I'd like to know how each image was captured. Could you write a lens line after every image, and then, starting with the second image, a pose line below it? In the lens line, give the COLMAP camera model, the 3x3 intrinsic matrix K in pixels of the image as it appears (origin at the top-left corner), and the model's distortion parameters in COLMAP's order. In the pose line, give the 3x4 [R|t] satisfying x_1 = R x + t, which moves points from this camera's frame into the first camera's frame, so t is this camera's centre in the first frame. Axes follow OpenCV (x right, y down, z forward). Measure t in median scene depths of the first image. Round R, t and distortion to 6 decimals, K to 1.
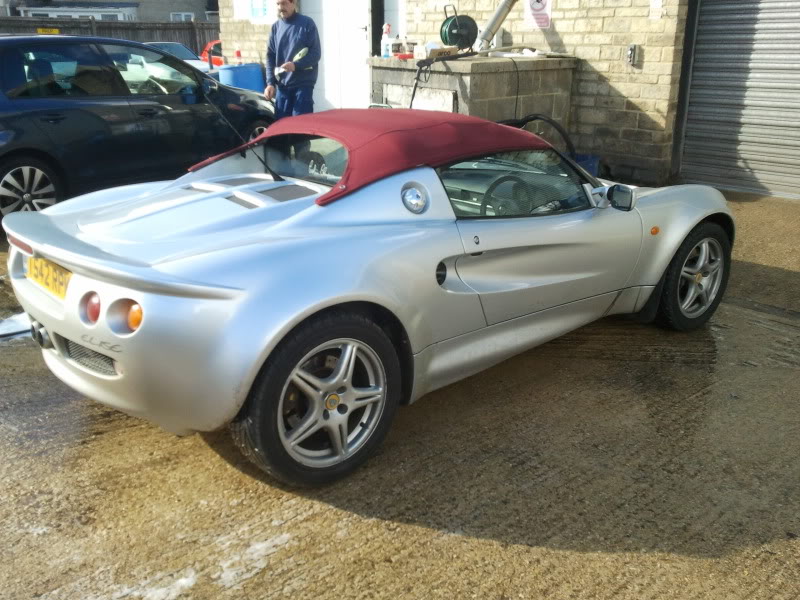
lens RADIAL K [[795.7, 0, 395.1], [0, 795.7, 301.2], [0, 0, 1]] dist [0.007837, -0.010616]
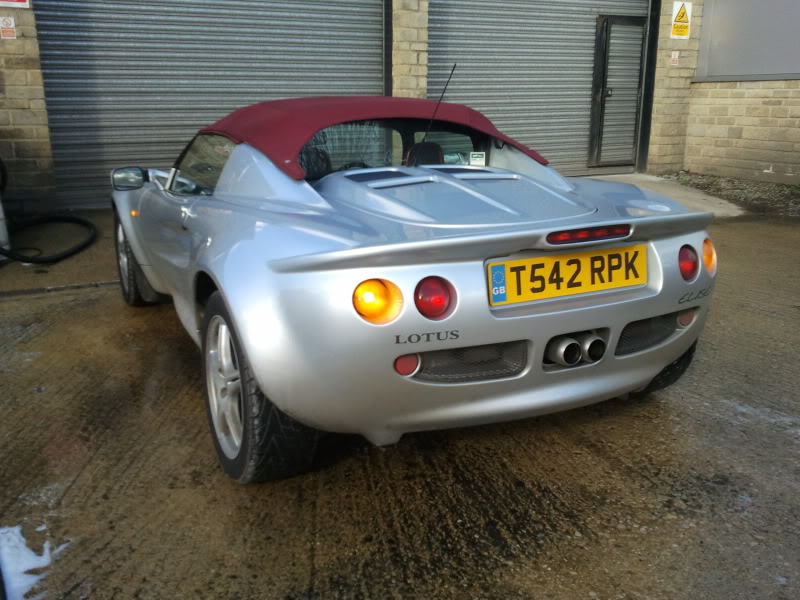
lens RADIAL K [[795.7, 0, 395.1], [0, 795.7, 301.2], [0, 0, 1]] dist [0.007837, -0.010616]
pose [[0.236253, -0.235420, 0.942742, -0.528431], [0.309306, 0.937961, 0.156713, -0.078106], [-0.921148, 0.254572, 0.294412, 0.404601]]
